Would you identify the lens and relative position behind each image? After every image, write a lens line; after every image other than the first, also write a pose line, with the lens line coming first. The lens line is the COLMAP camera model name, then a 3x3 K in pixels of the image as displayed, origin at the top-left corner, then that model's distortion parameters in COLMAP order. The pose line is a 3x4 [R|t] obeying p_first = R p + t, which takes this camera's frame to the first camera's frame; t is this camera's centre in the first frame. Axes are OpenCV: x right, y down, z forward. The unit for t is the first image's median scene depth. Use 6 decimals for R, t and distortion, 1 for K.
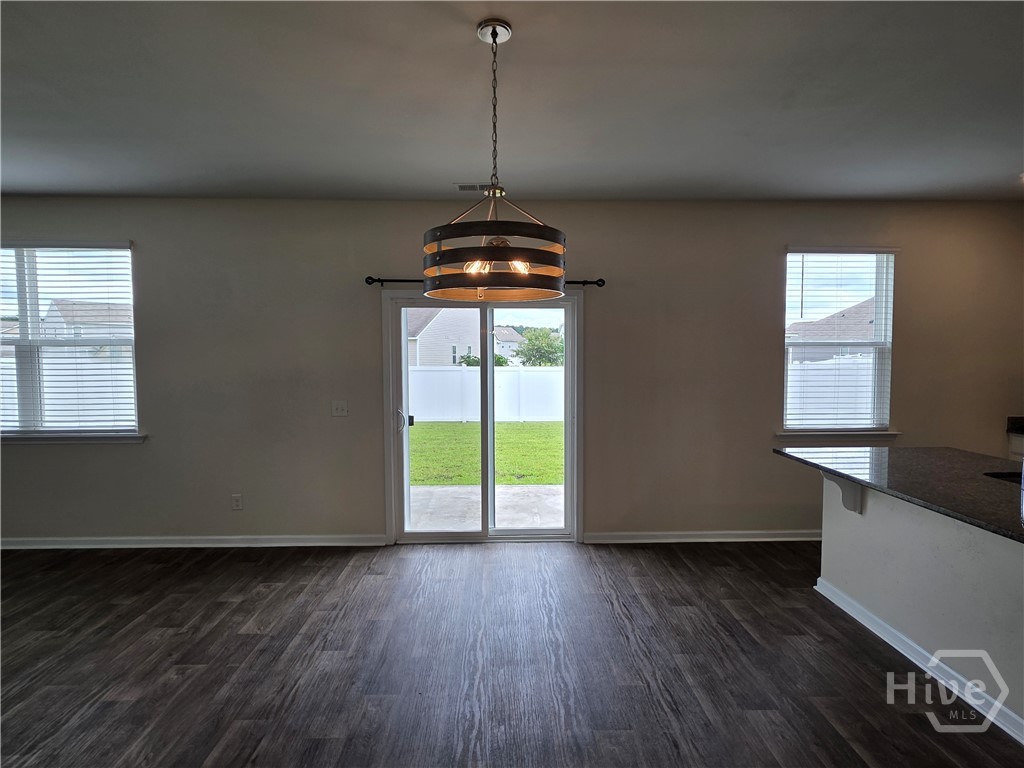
lens RADIAL K [[554.3, 0, 512.0], [0, 554.3, 385.1], [0, 0, 1]] dist [0.003295, -0.000635]
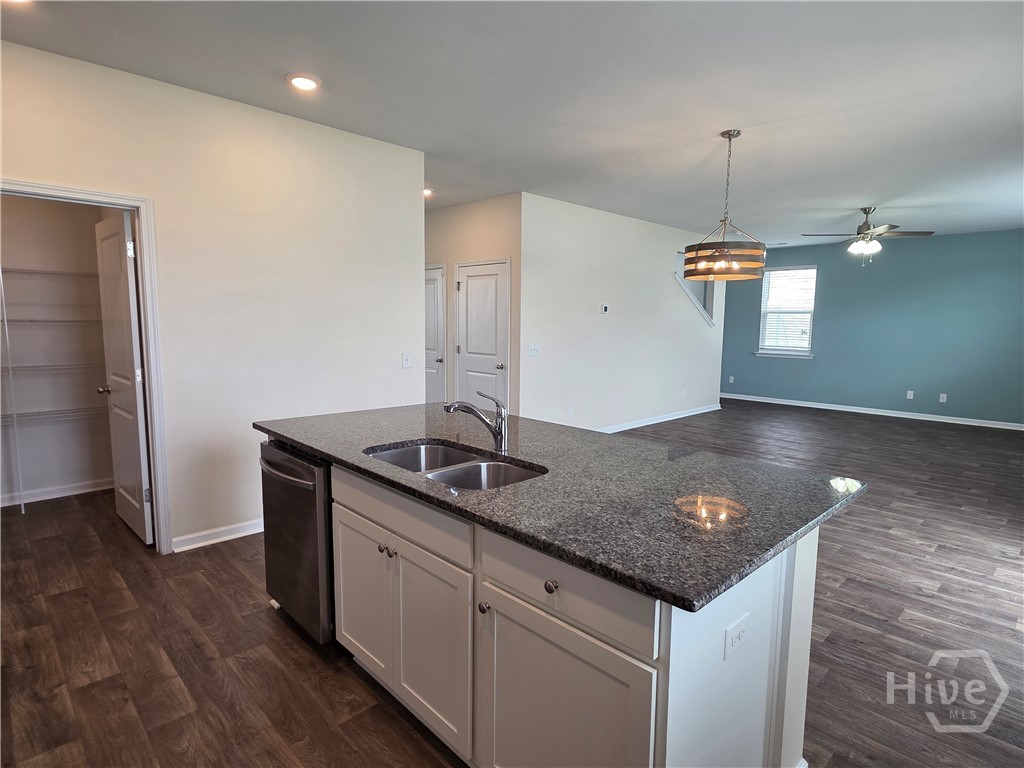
lens RADIAL K [[554.3, 0, 515.1], [0, 554.3, 380.0], [0, 0, 1]] dist [0.003295, -0.000635]
pose [[-0.732077, 0.065023, -0.678111, 0.935185], [-0.049367, 0.987753, 0.148010, -0.032251], [0.679430, 0.141831, -0.719902, 1.014384]]
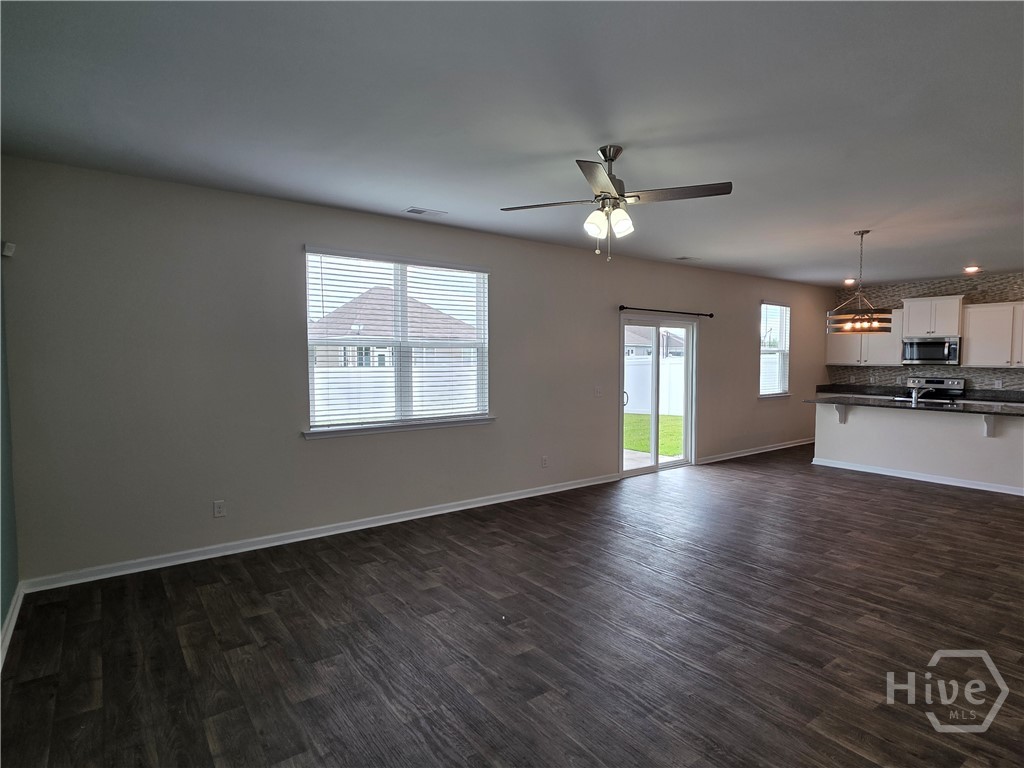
lens RADIAL K [[554.3, 0, 515.0], [0, 554.3, 383.4], [0, 0, 1]] dist [0.003295, -0.000635]
pose [[0.816407, -0.026055, 0.576889, -1.523847], [0.029060, 0.999570, 0.004020, 0.008987], [-0.576746, 0.013482, 0.816812, -0.101627]]
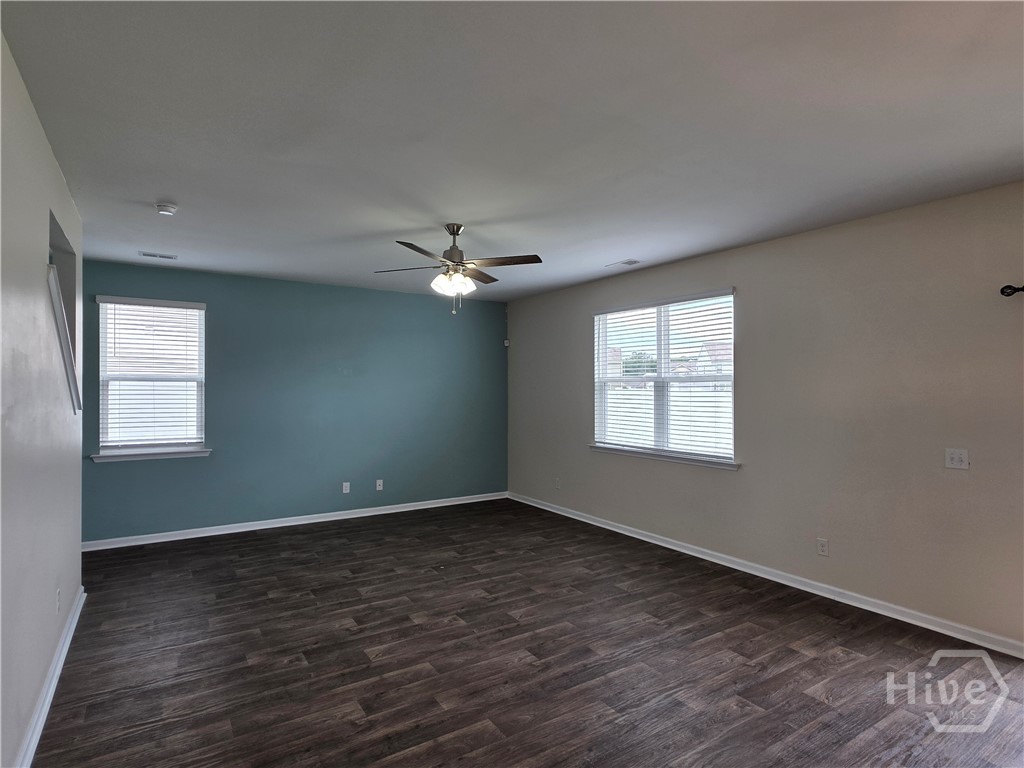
lens RADIAL K [[554.3, 0, 513.4], [0, 554.3, 386.3], [0, 0, 1]] dist [0.003295, -0.000635]
pose [[0.523936, -0.000731, -0.851757, 0.031374], [-0.046518, 0.998483, -0.029471, -0.008636], [0.850486, 0.055062, 0.523107, 0.059119]]
